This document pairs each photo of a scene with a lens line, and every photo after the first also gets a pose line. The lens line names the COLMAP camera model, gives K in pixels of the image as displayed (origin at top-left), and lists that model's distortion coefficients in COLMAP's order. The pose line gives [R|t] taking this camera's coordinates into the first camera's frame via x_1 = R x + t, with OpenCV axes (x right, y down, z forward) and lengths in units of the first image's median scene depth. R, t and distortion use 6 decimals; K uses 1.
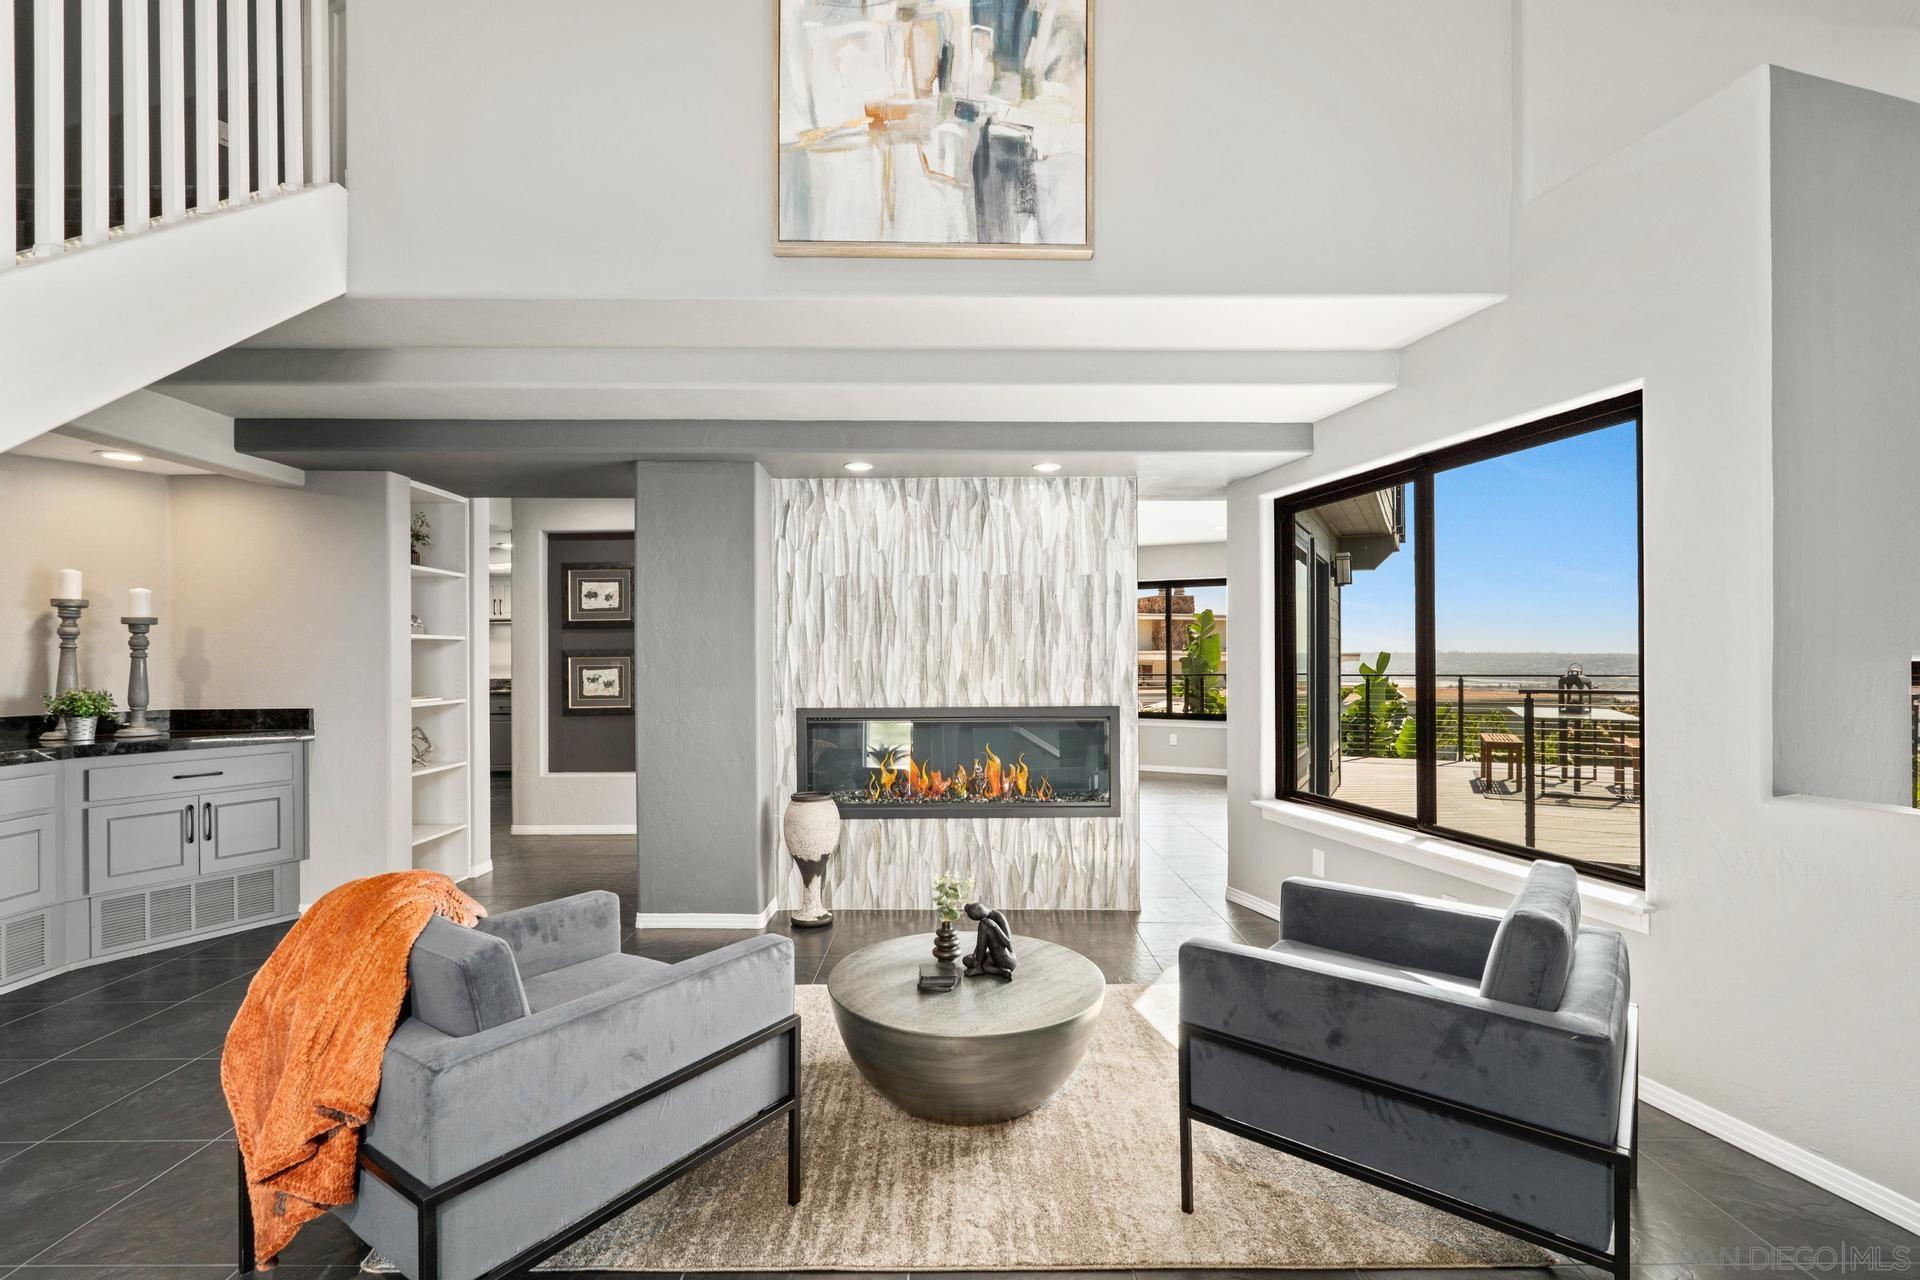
lens RADIAL K [[816.3, 0, 963.8], [0, 816.3, 657.0], [0, 0, 1]] dist [-0.004142, 0.000086]
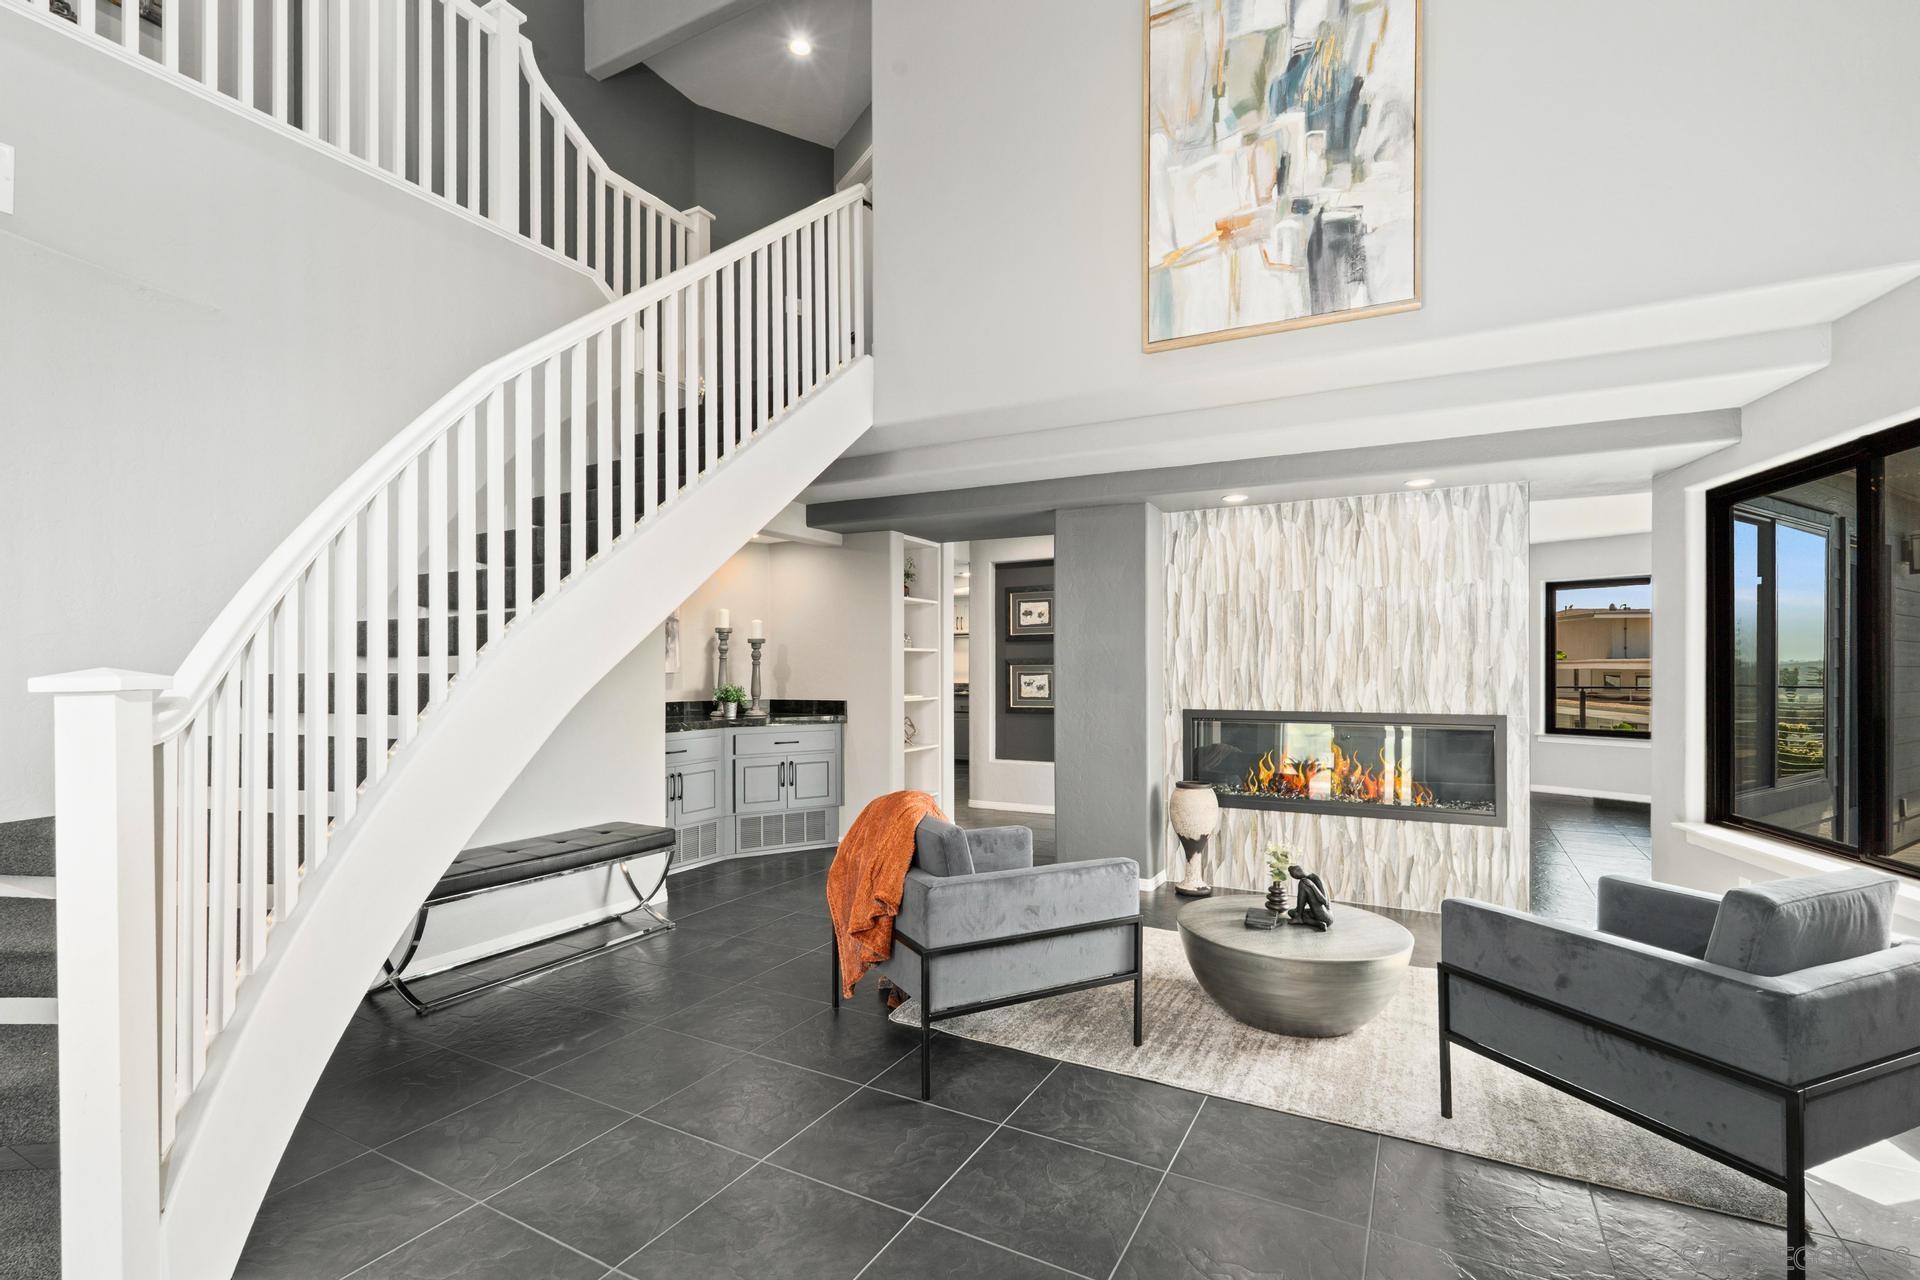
lens RADIAL K [[869.2, 0, 959.5], [0, 869.2, 664.5], [0, 0, 1]] dist [0.000034, 0.000004]
pose [[0.867850, 0.001259, -0.496824, 0.148609], [-0.001996, 0.999998, -0.000953, 0.001079], [0.496821, 0.001819, 0.867851, -0.258120]]
